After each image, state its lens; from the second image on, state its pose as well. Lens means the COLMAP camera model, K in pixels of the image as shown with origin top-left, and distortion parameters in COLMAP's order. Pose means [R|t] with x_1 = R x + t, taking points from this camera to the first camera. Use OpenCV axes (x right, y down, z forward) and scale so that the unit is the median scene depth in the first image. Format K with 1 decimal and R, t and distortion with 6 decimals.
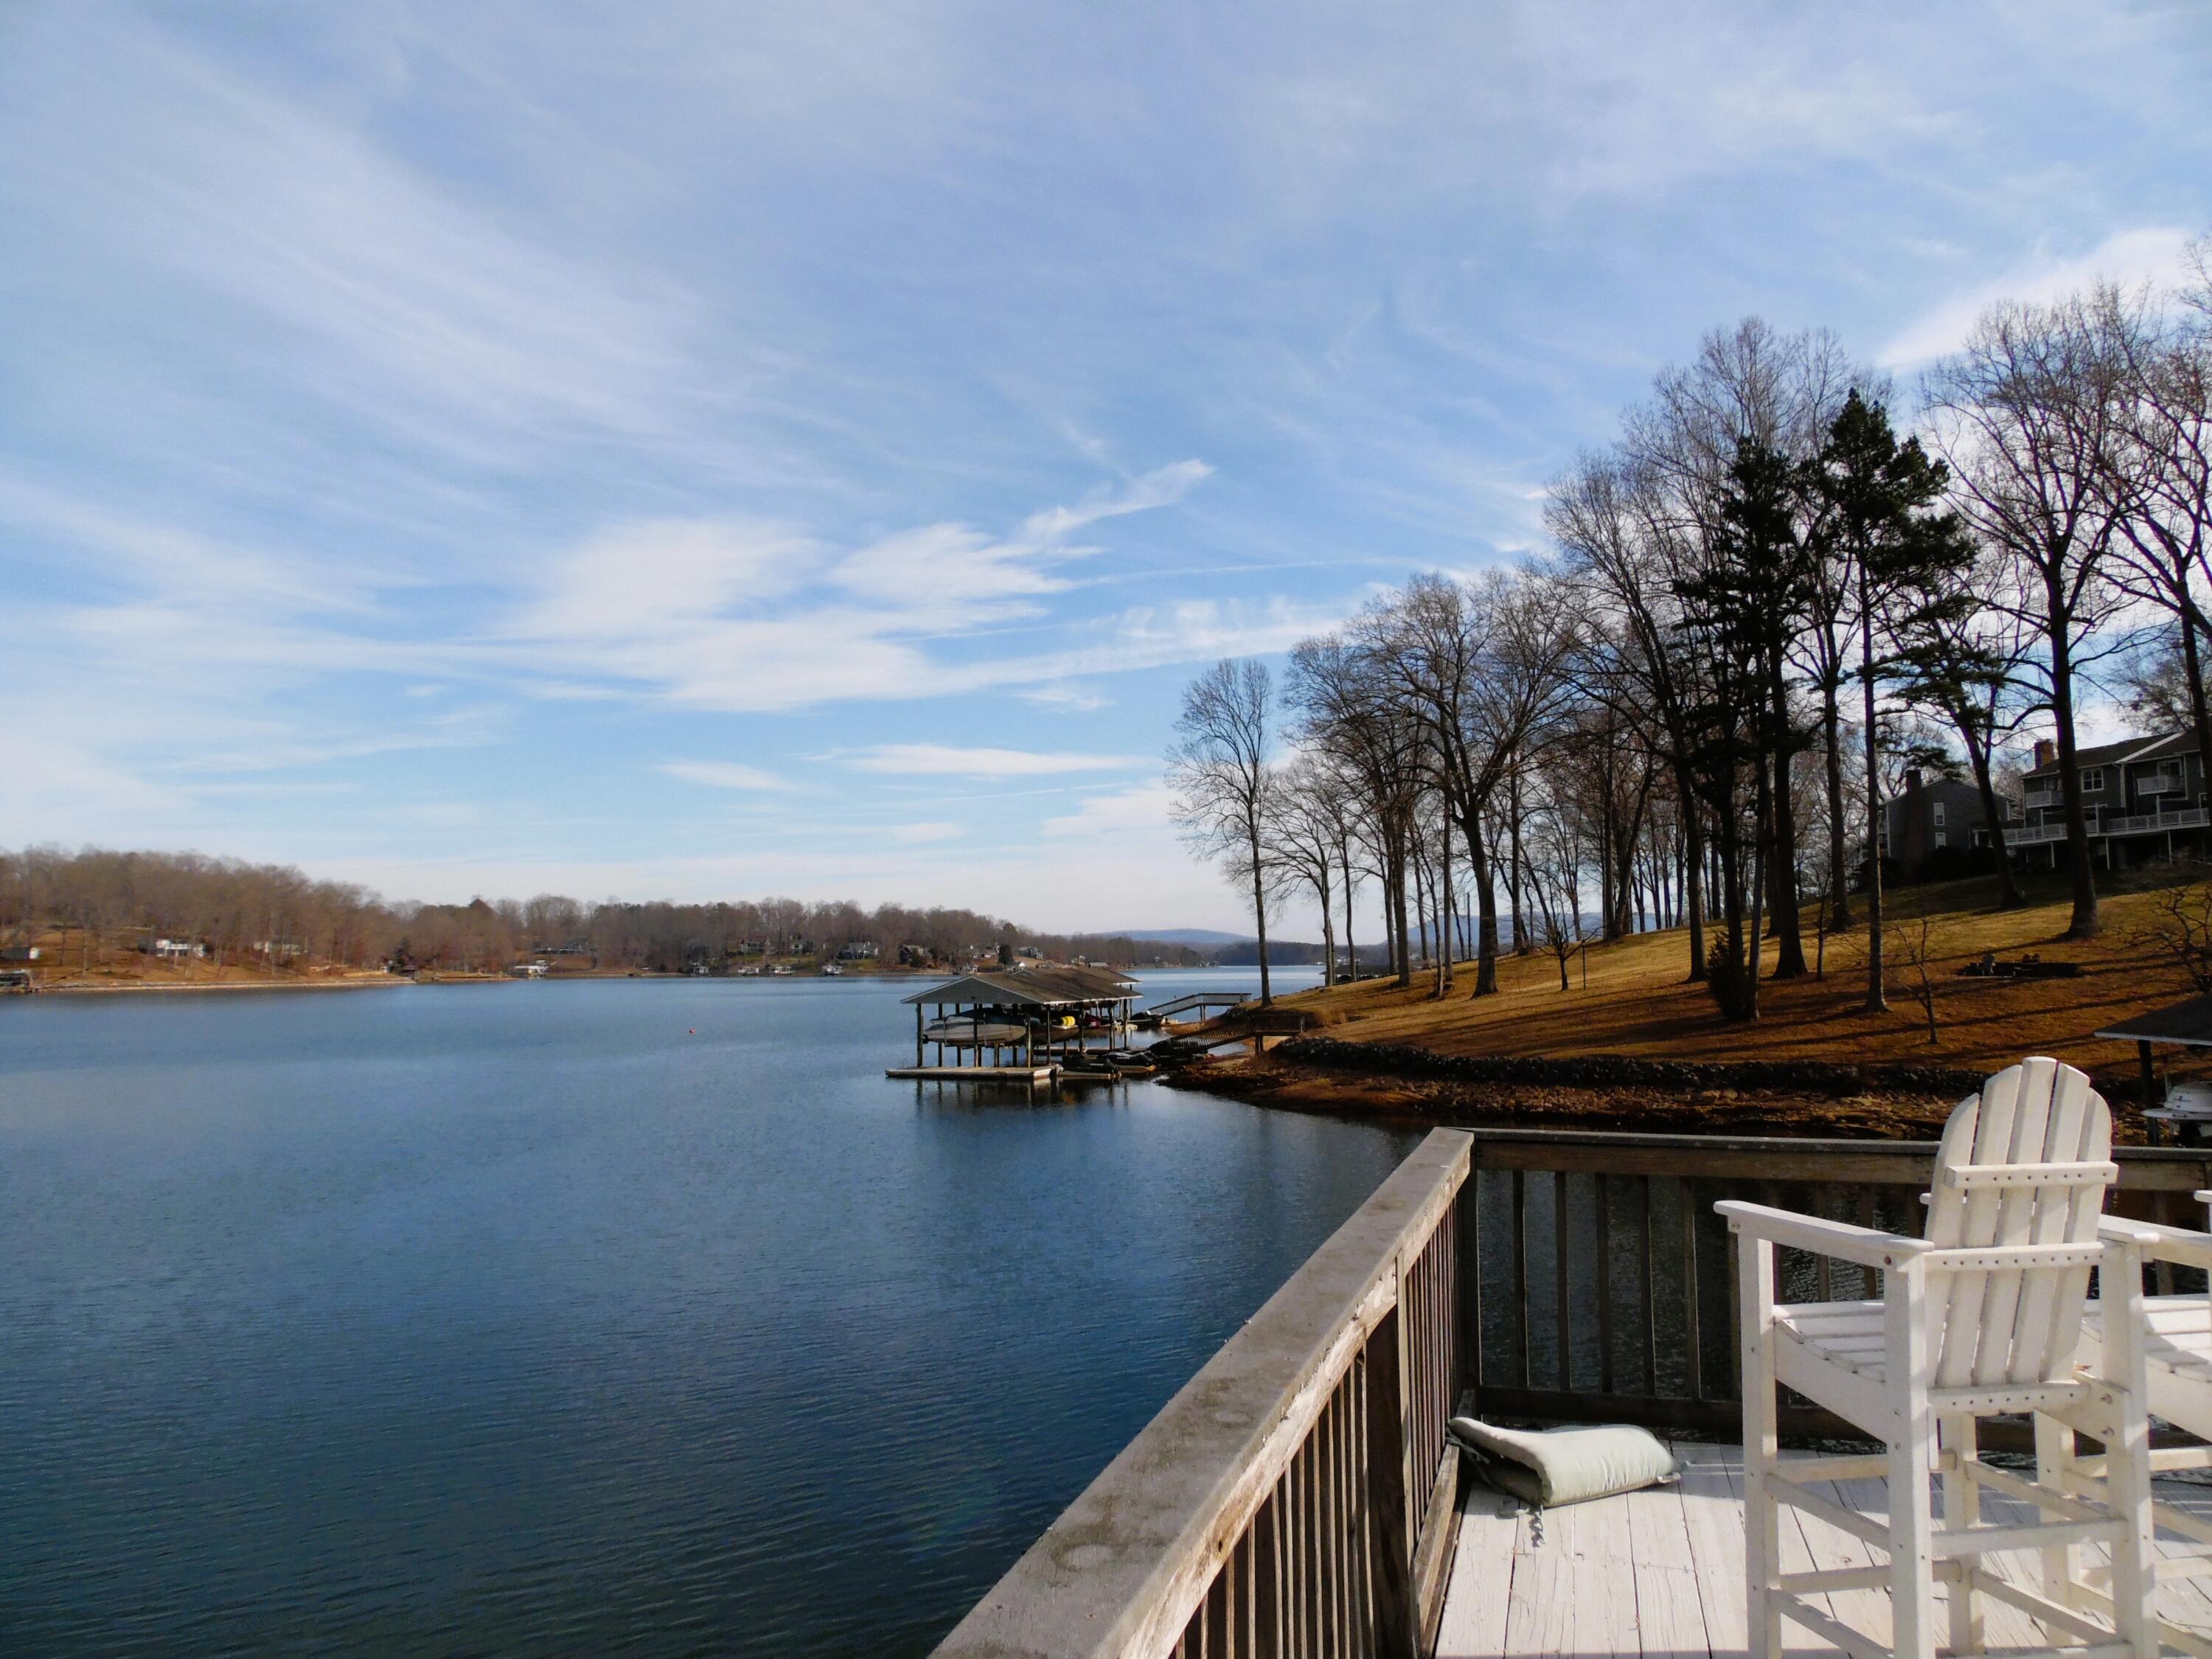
lens RADIAL K [[1670.1, 0, 1100.3], [0, 1670.1, 823.0], [0, 0, 1]] dist [-0.032304, 0.075029]
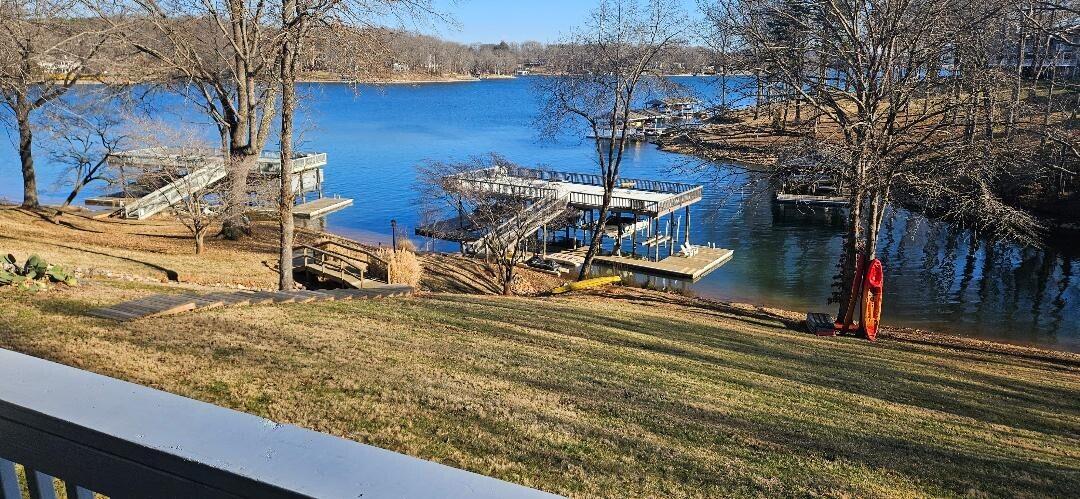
lens RADIAL K [[720.0, 0, 540.0], [0, 720.0, 249.5], [0, 0, 1]] dist [0.154018, -0.207892]
pose [[0.952065, 0.080685, -0.295063, 0.058836], [0.021013, 0.945058, 0.326226, -0.031792], [0.305173, -0.316788, 0.898062, -0.132374]]
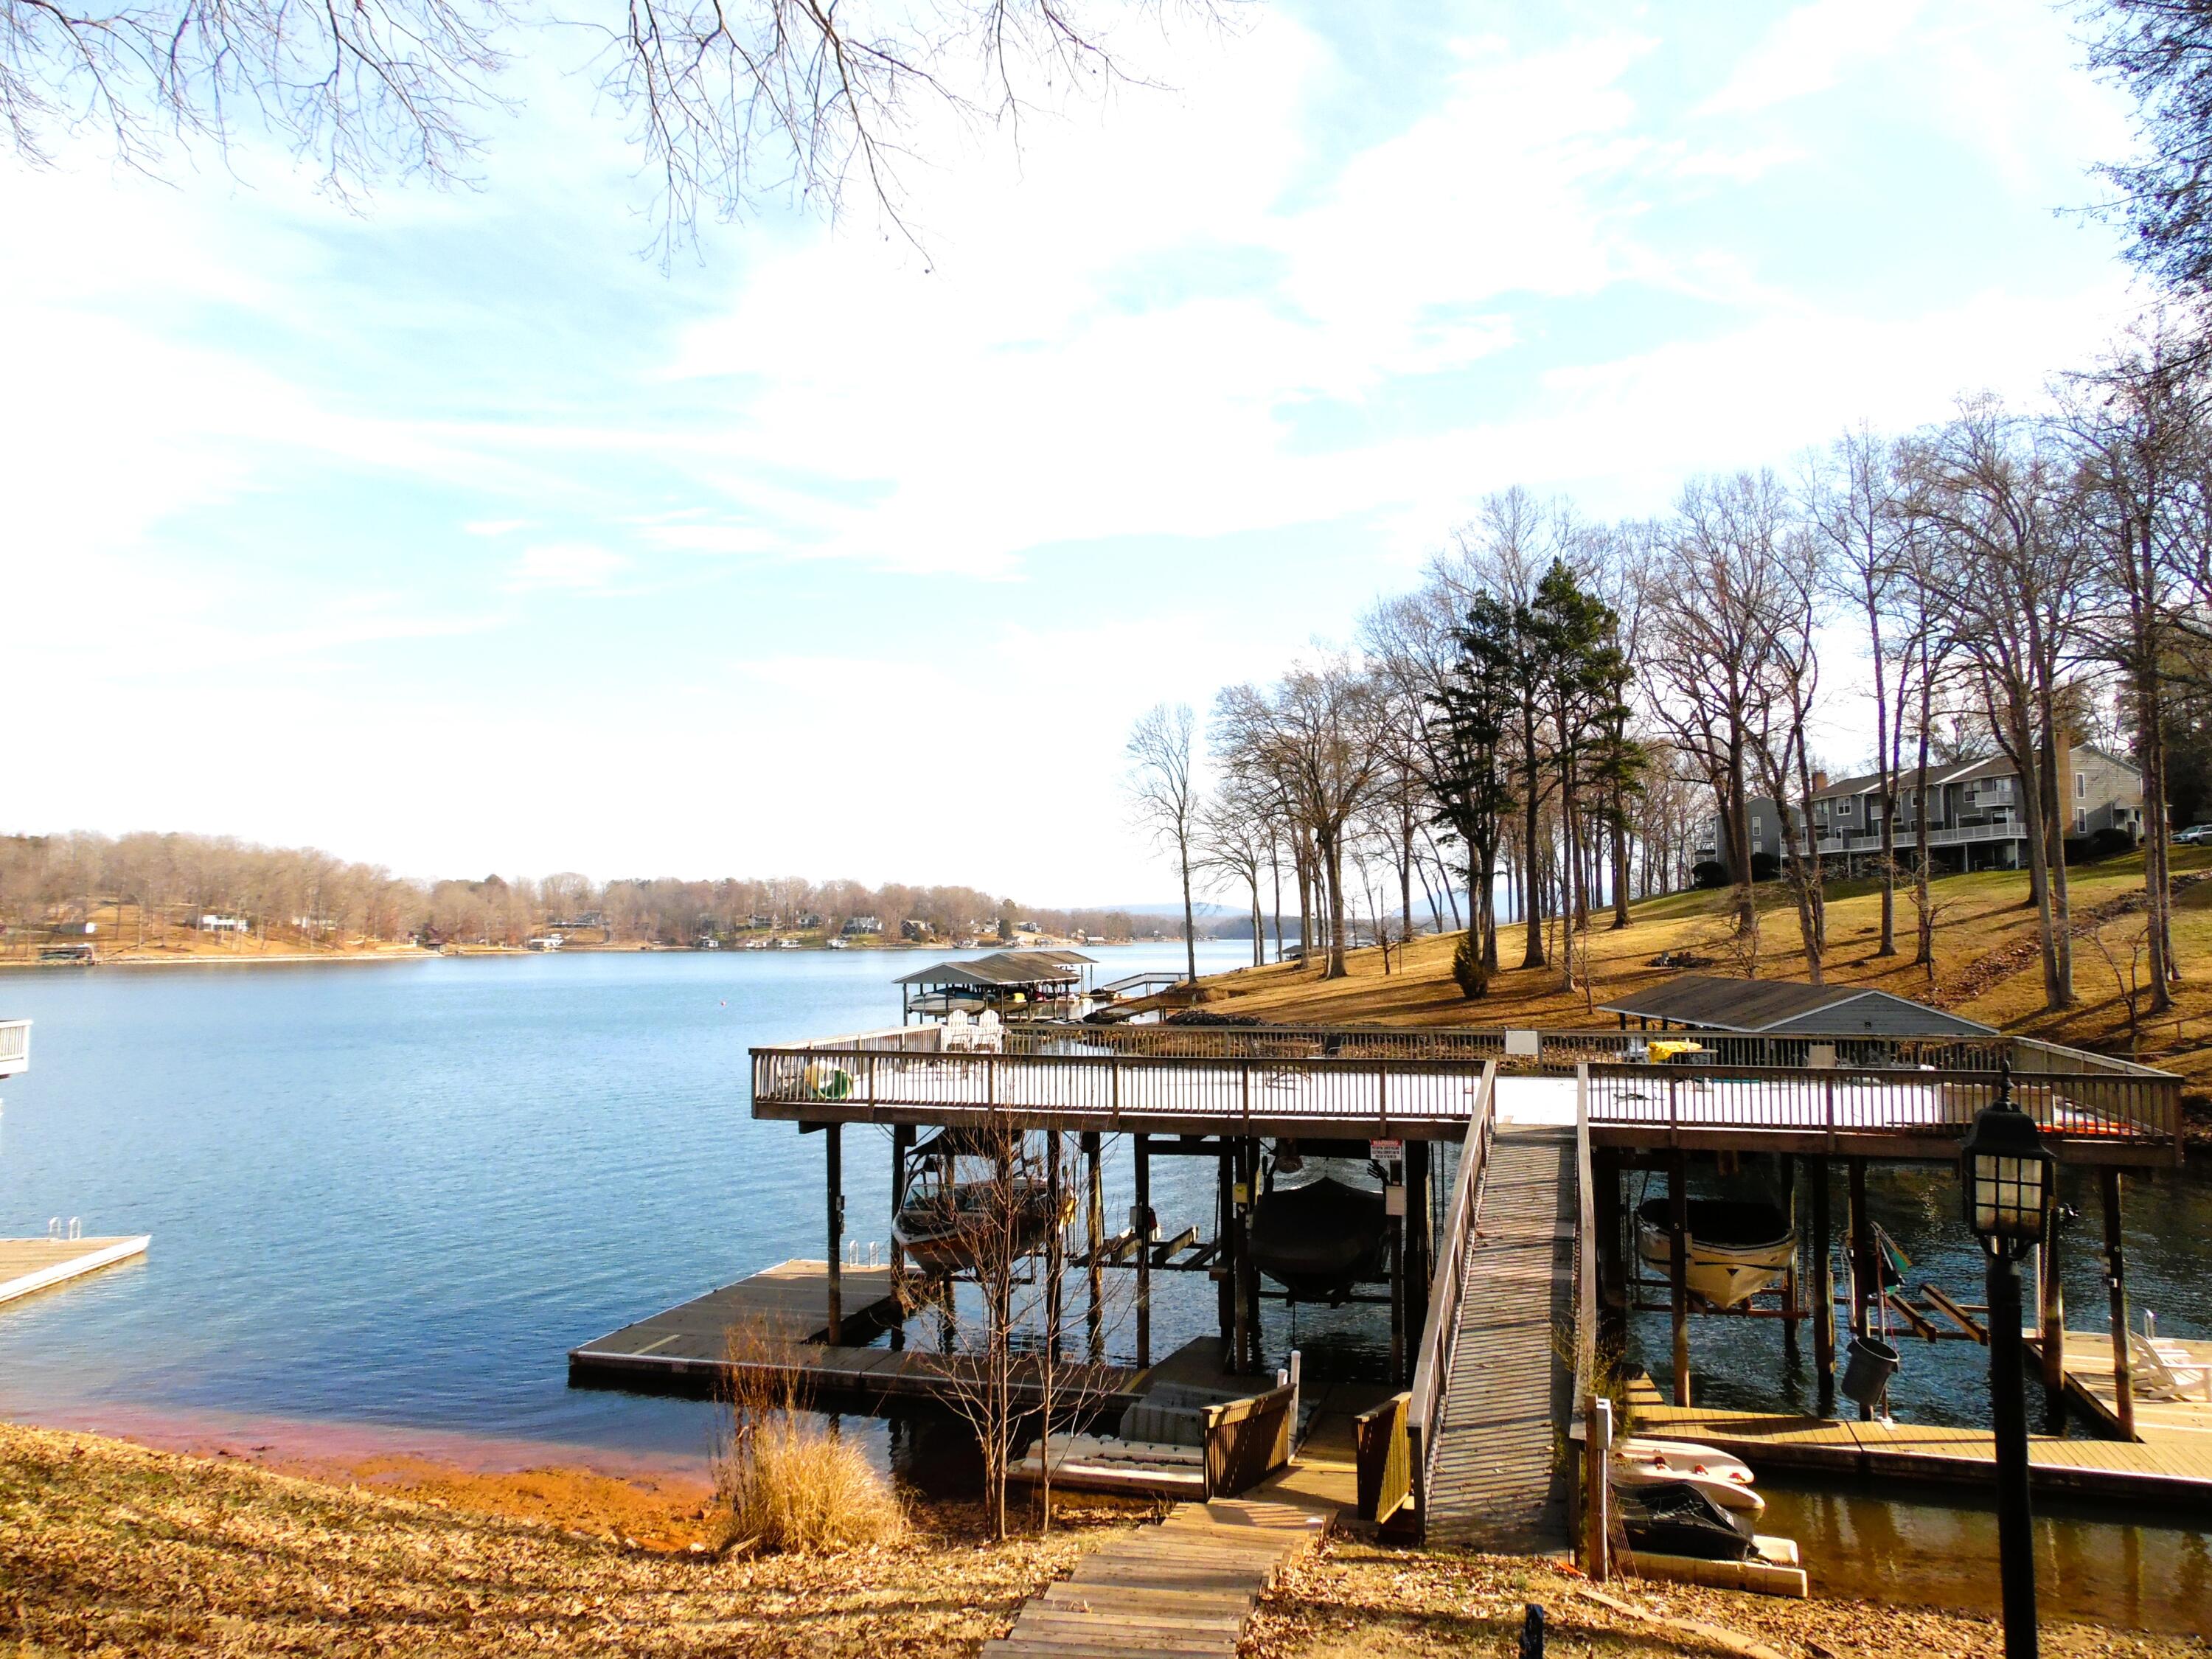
lens RADIAL K [[1670.1, 0, 1100.3], [0, 1670.1, 823.0], [0, 0, 1]] dist [-0.032304, 0.075029]
pose [[0.999993, 0.002482, -0.002637, 0.010206], [-0.002438, 0.999862, 0.016403, -0.008552], [0.002677, -0.016397, 0.999862, -0.066953]]
